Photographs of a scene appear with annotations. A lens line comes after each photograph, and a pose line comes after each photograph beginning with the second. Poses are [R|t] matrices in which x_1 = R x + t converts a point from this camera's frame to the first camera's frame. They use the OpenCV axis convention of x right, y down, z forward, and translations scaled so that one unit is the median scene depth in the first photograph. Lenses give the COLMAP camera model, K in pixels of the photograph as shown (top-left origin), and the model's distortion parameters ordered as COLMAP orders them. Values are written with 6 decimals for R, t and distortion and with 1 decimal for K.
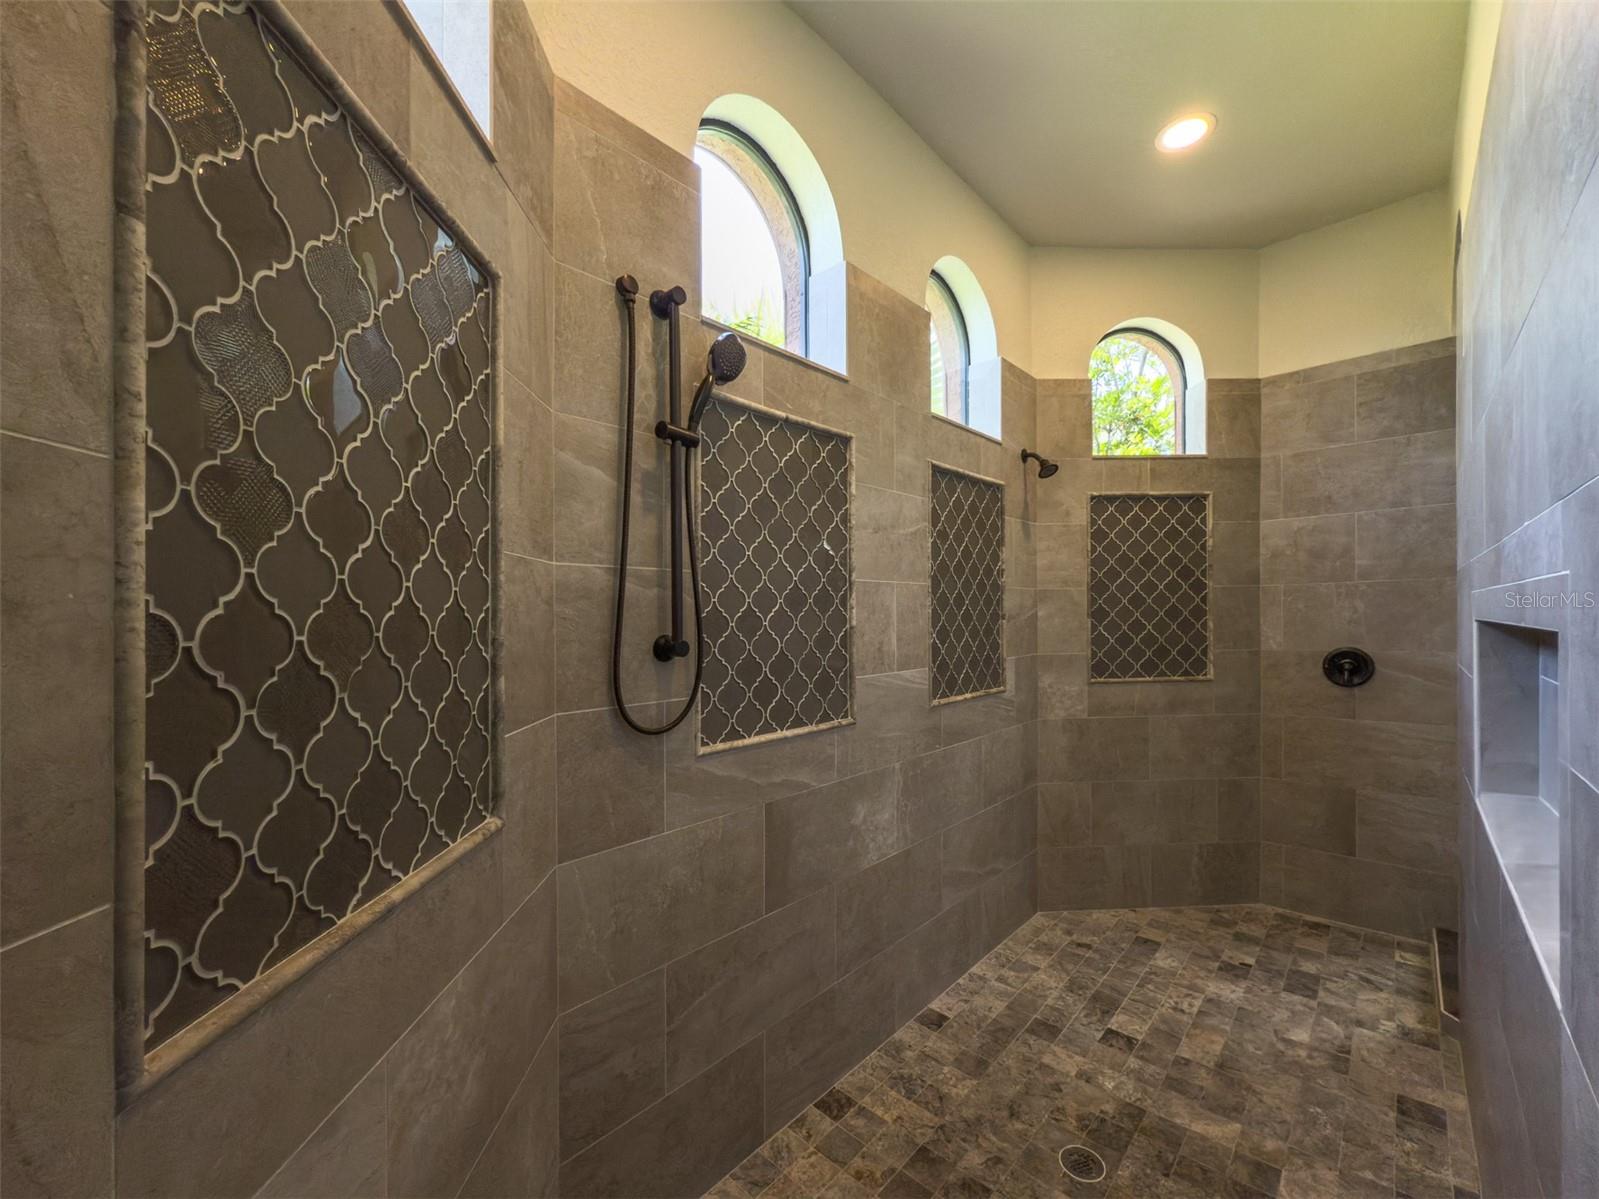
lens RADIAL K [[648.8, 0, 801.0], [0, 648.8, 616.2], [0, 0, 1]] dist [0.001381, -0.000160]
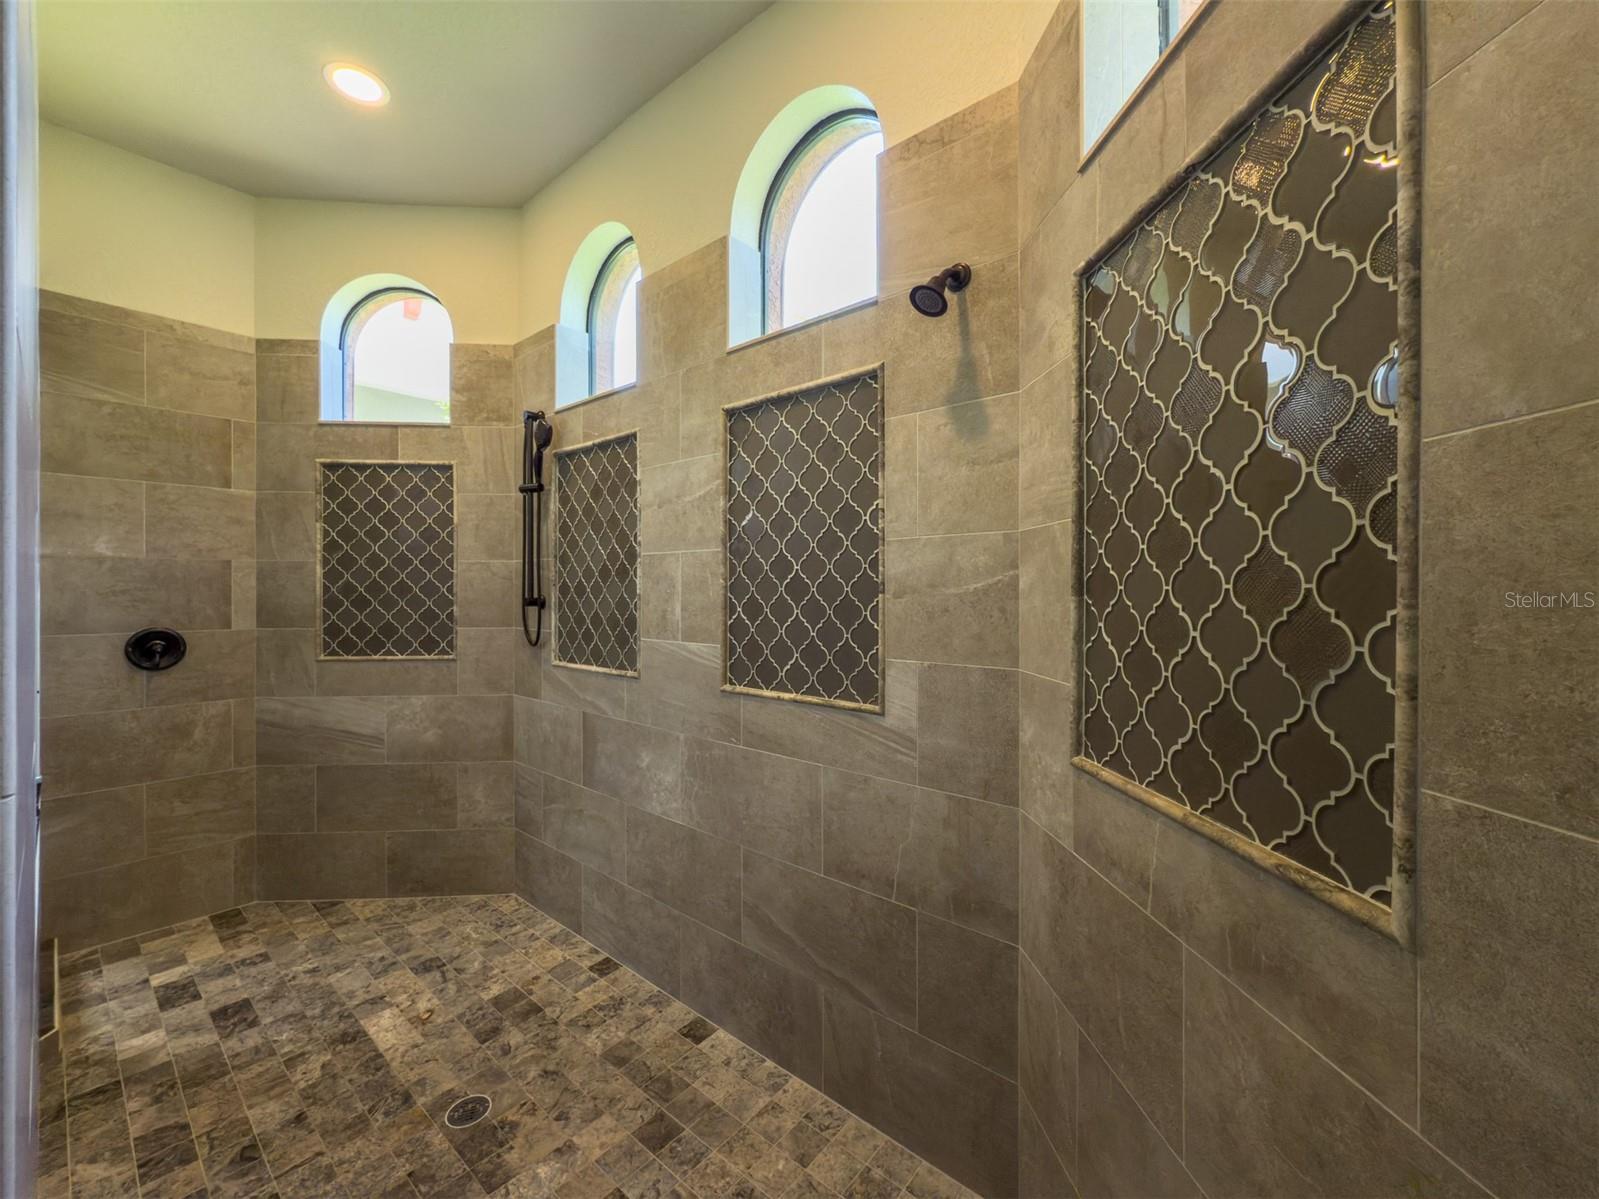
lens RADIAL K [[638.0, 0, 801.0], [0, 638.0, 582.1], [0, 0, 1]] dist [0.000437, 0.000155]
pose [[0.043288, 0.004178, -0.999054, 1.193168], [0.000801, 0.999991, 0.004217, -0.010223], [0.999062, -0.000983, 0.043284, 1.202588]]
